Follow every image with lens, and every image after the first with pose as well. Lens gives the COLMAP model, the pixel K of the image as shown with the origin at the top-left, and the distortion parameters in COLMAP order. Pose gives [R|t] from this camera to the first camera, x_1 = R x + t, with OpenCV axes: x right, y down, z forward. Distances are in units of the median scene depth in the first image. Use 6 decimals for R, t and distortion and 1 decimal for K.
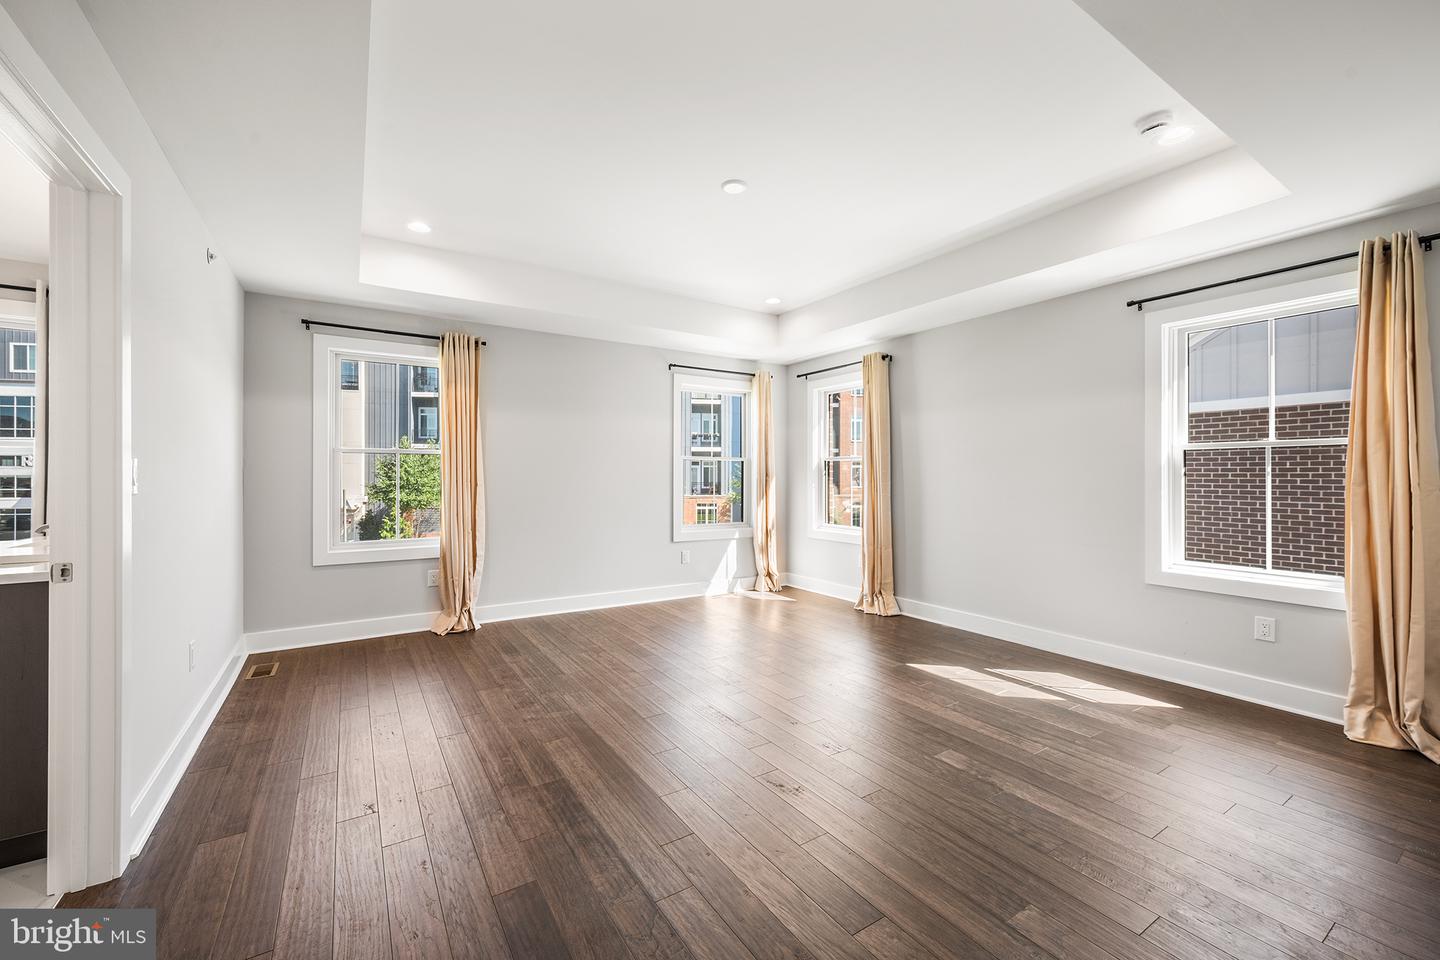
lens RADIAL K [[580.6, 0, 712.7], [0, 580.6, 475.6], [0, 0, 1]] dist [-0.000154, 0.000348]
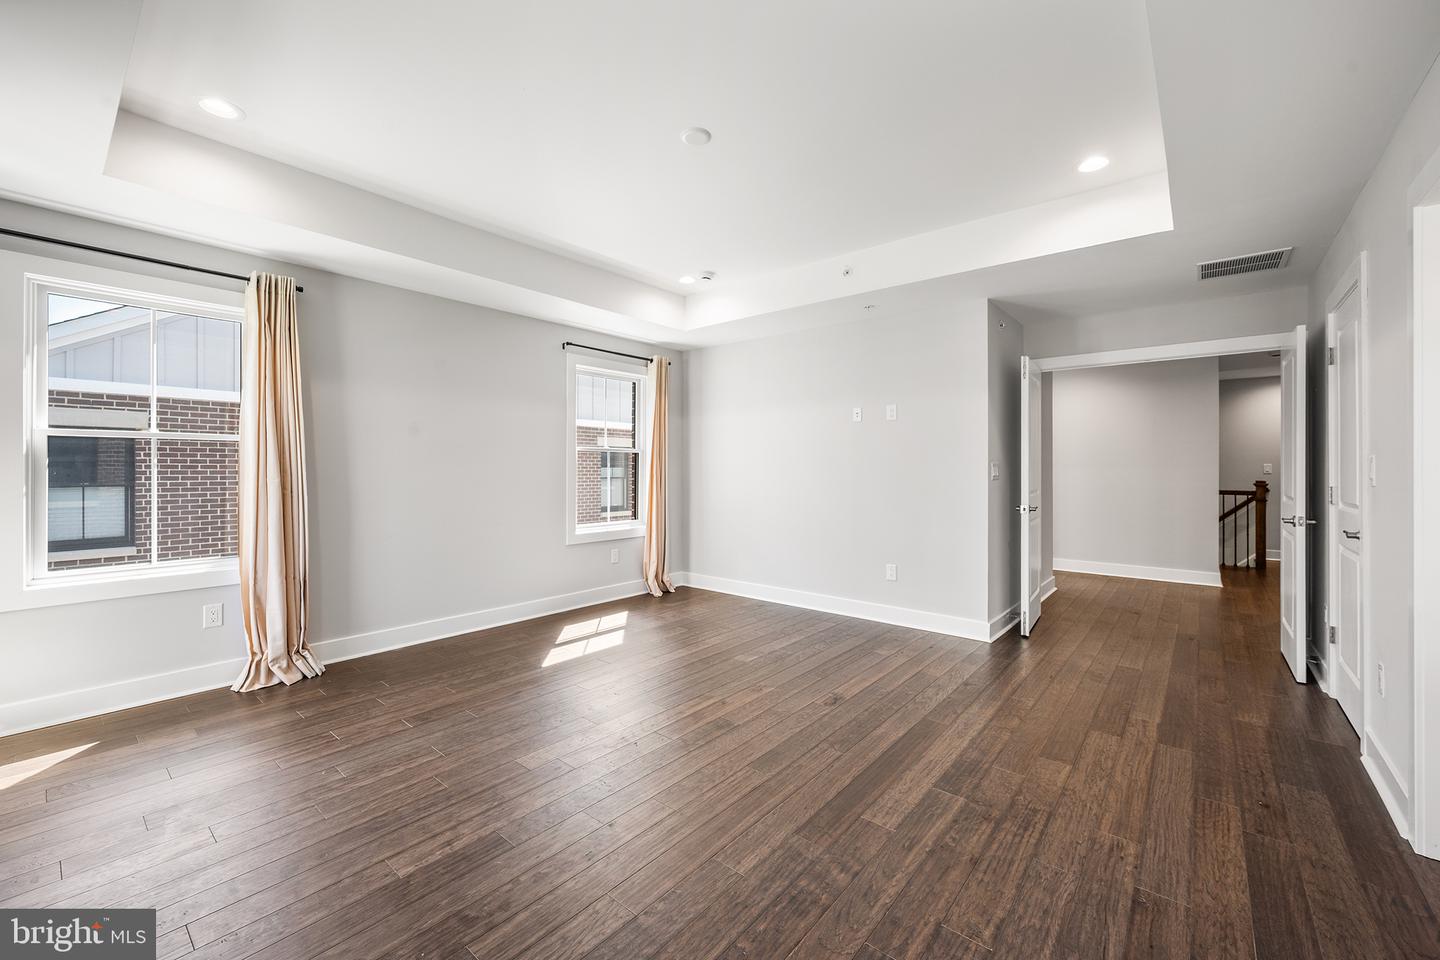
lens RADIAL K [[580.6, 0, 713.9], [0, 580.6, 471.8], [0, 0, 1]] dist [-0.000154, 0.000348]
pose [[-0.302049, -0.007829, 0.953260, -0.305925], [-0.002707, 0.999969, 0.007355, -0.001721], [-0.953289, -0.000359, -0.302061, 0.473694]]
